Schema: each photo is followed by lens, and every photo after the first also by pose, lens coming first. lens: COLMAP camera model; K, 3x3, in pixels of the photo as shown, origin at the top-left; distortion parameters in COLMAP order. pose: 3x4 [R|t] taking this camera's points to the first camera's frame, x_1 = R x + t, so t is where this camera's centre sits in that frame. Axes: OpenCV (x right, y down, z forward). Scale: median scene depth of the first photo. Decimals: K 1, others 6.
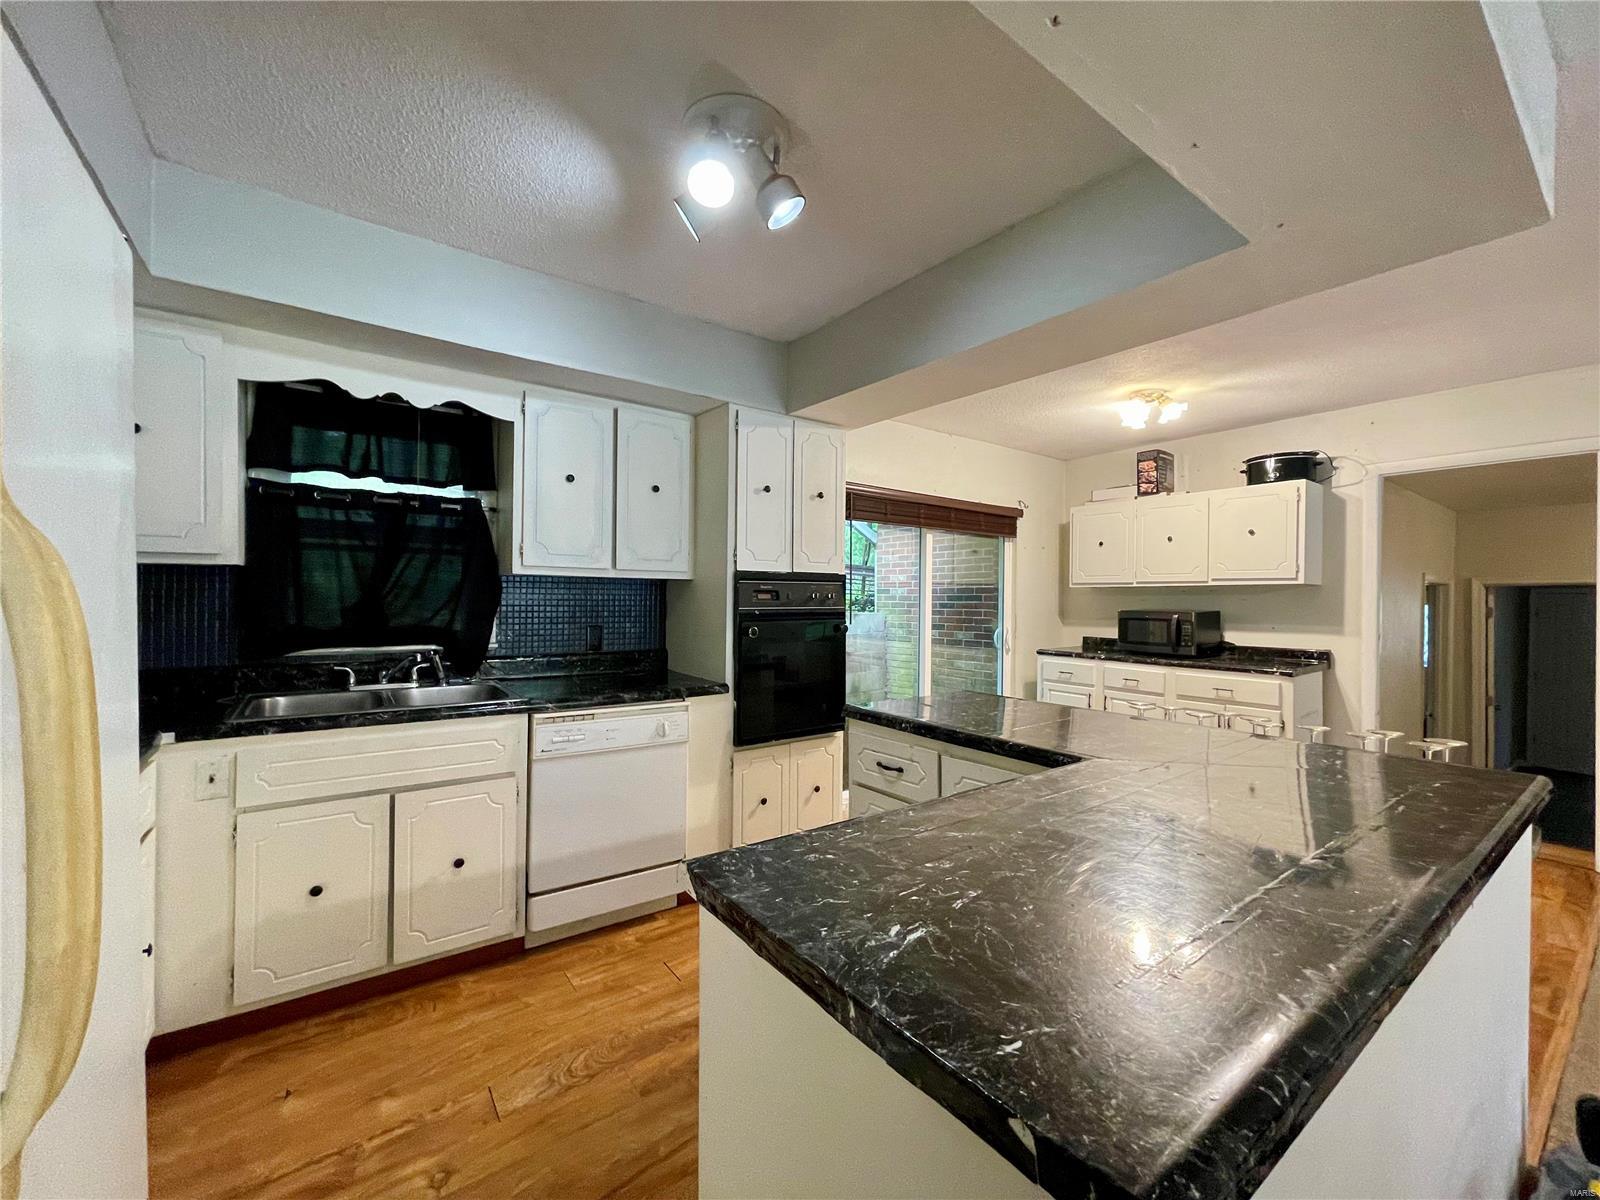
lens RADIAL K [[650.1, 0, 802.2], [0, 650.1, 595.5], [0, 0, 1]] dist [0.006771, -0.000666]
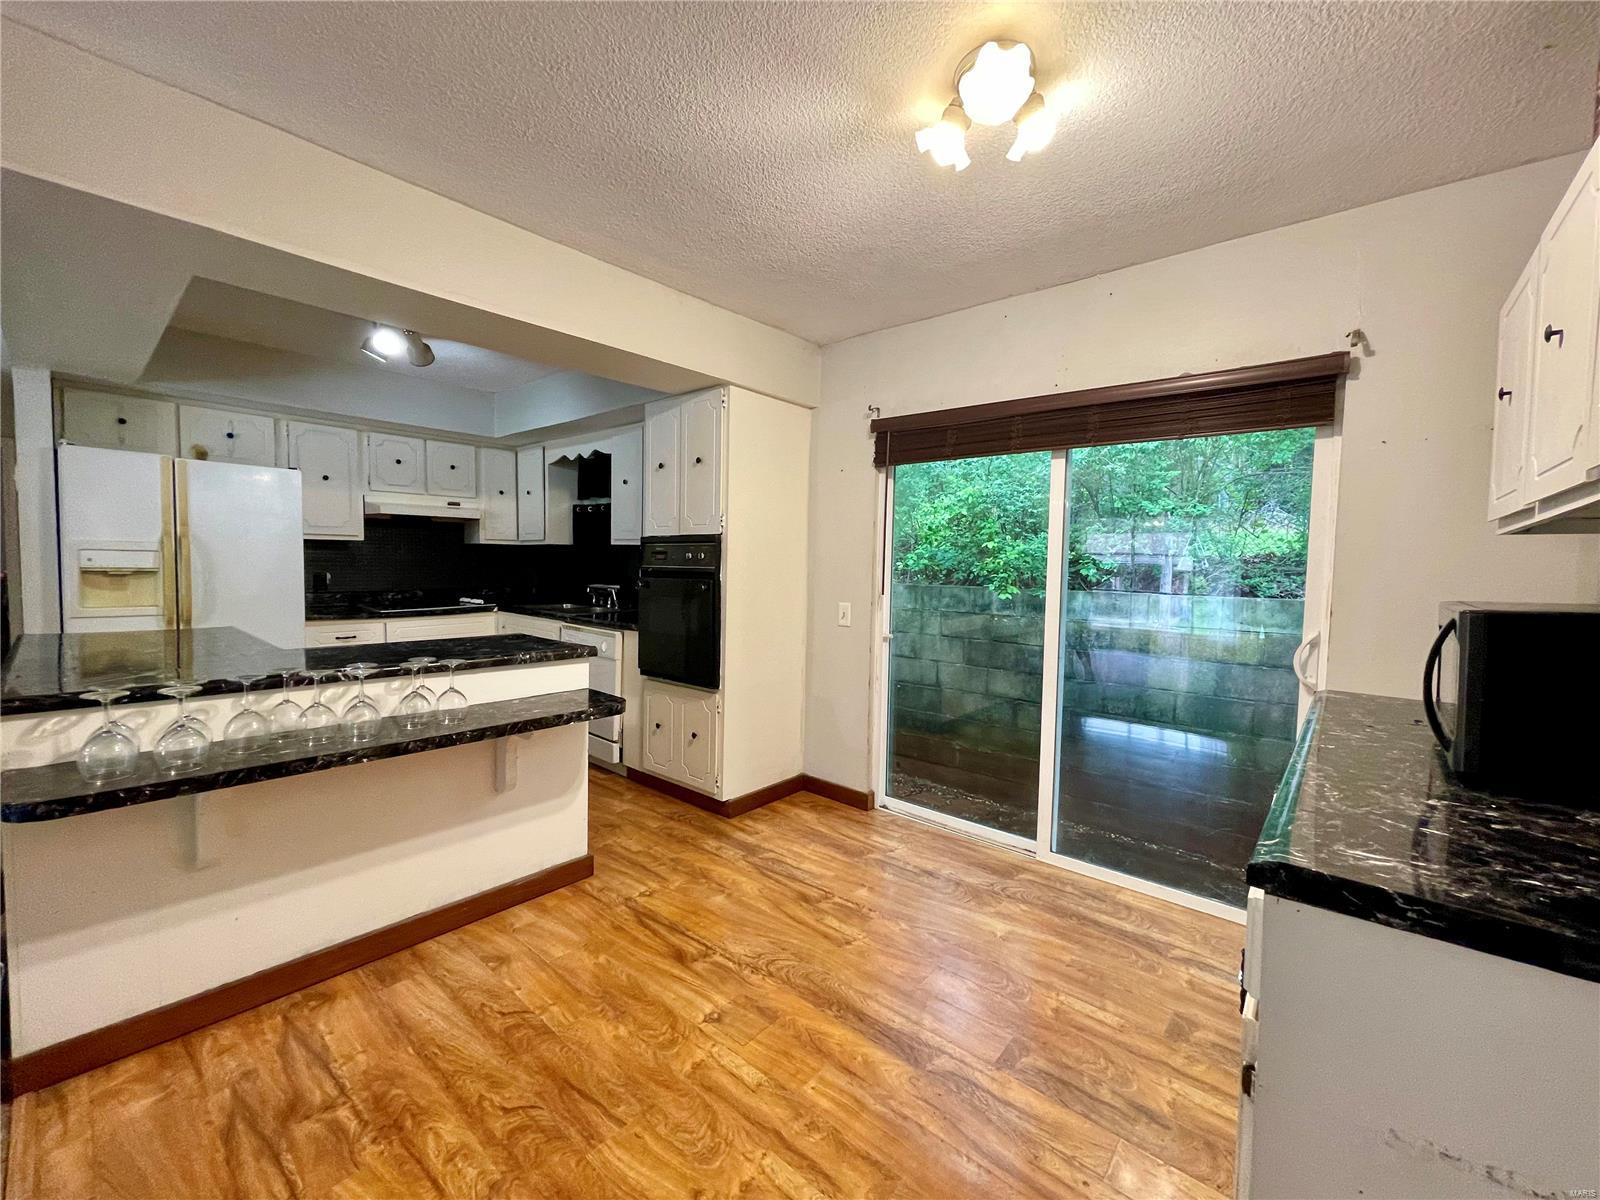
lens RADIAL K [[650.1, 0, 803.5], [0, 650.1, 596.9], [0, 0, 1]] dist [0.006771, -0.000666]
pose [[0.229750, 0.041129, -0.972380, 1.313806], [-0.022587, 0.999063, 0.036921, 0.029274], [0.972987, 0.013480, 0.230464, 1.101818]]
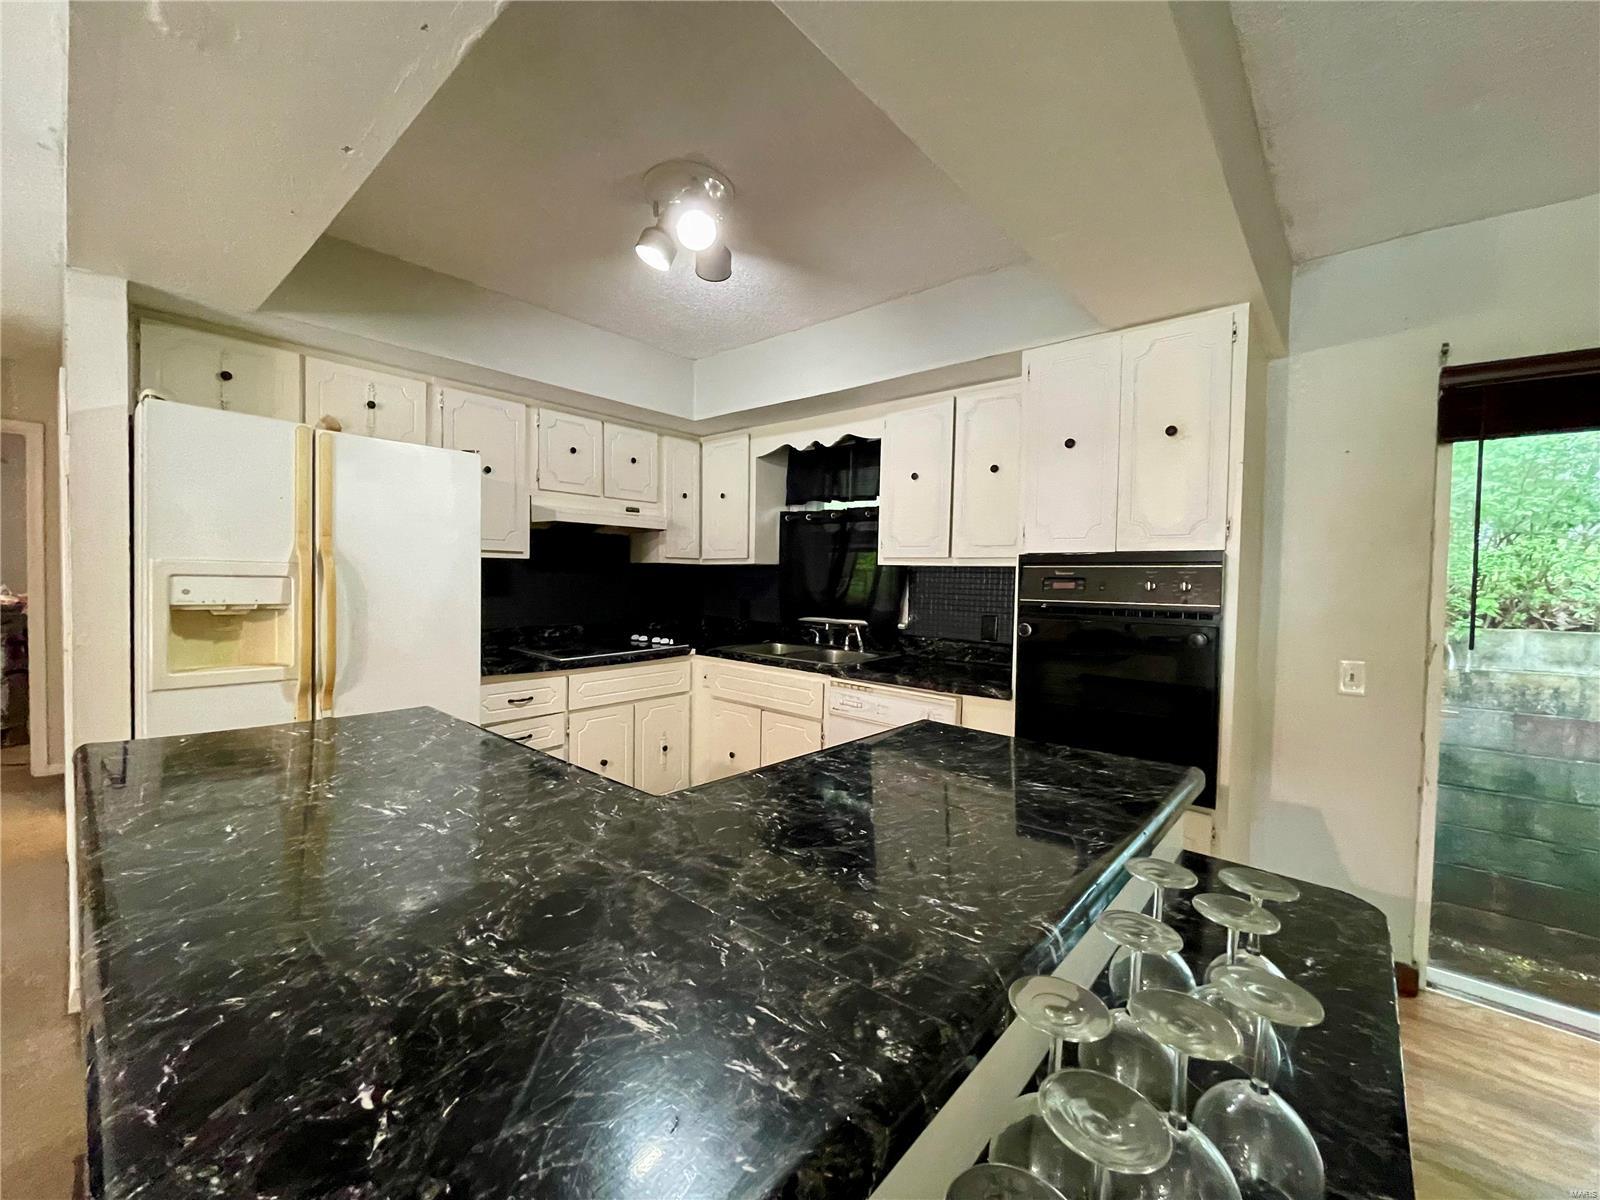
lens RADIAL K [[650.1, 0, 802.2], [0, 650.1, 595.1], [0, 0, 1]] dist [0.006771, -0.000666]
pose [[0.237744, 0.015321, -0.971207, 0.690928], [-0.023631, 0.999671, 0.009985, 0.014225], [0.971040, 0.020577, 0.238027, 0.579900]]
